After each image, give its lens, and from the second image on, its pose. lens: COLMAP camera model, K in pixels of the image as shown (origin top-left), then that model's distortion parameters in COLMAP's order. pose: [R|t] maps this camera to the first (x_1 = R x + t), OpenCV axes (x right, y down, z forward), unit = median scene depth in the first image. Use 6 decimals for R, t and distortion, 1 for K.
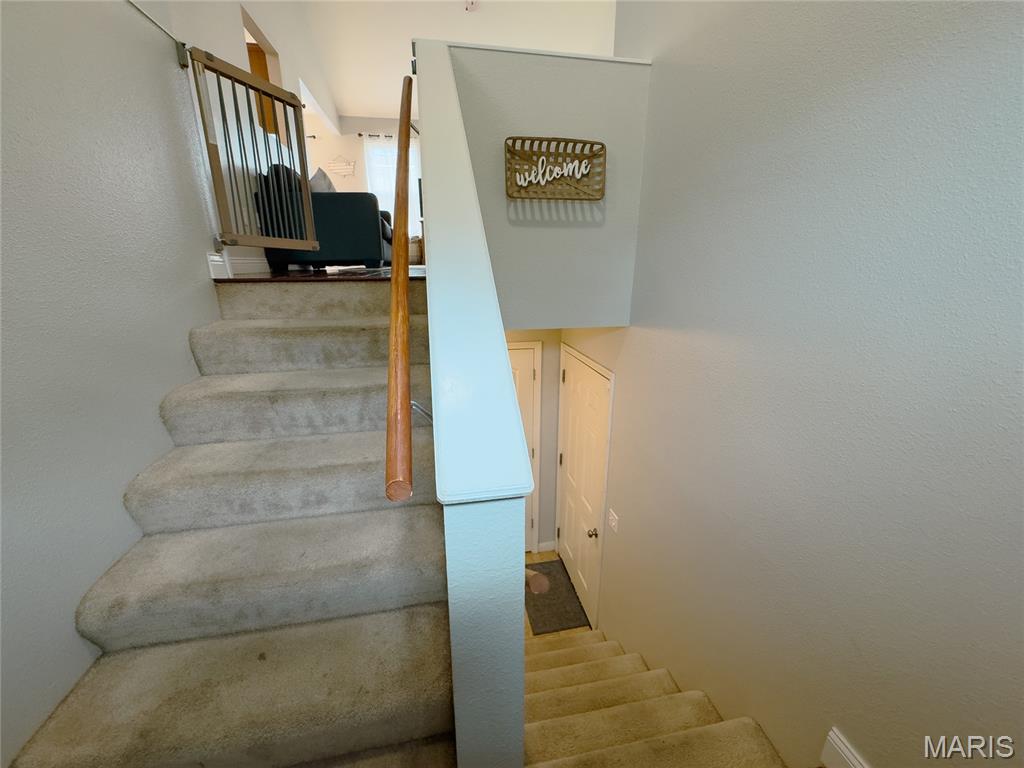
lens RADIAL K [[408.9, 0, 512.2], [0, 408.9, 382.4], [0, 0, 1]] dist [-0.002356, -0.000448]
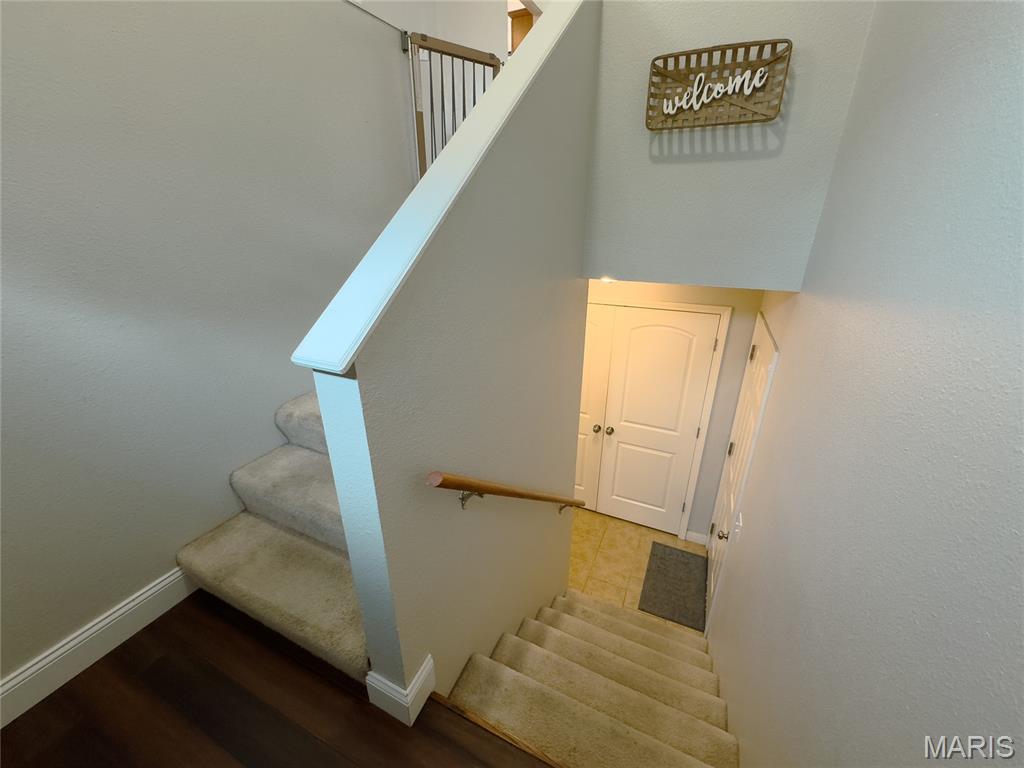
lens RADIAL K [[408.9, 0, 512.2], [0, 408.9, 382.4], [0, 0, 1]] dist [-0.002356, -0.000448]
pose [[0.807670, 0.223677, -0.545562, 0.355759], [-0.170164, 0.974308, 0.147542, 0.006423], [0.564547, -0.026331, 0.824981, 0.074701]]
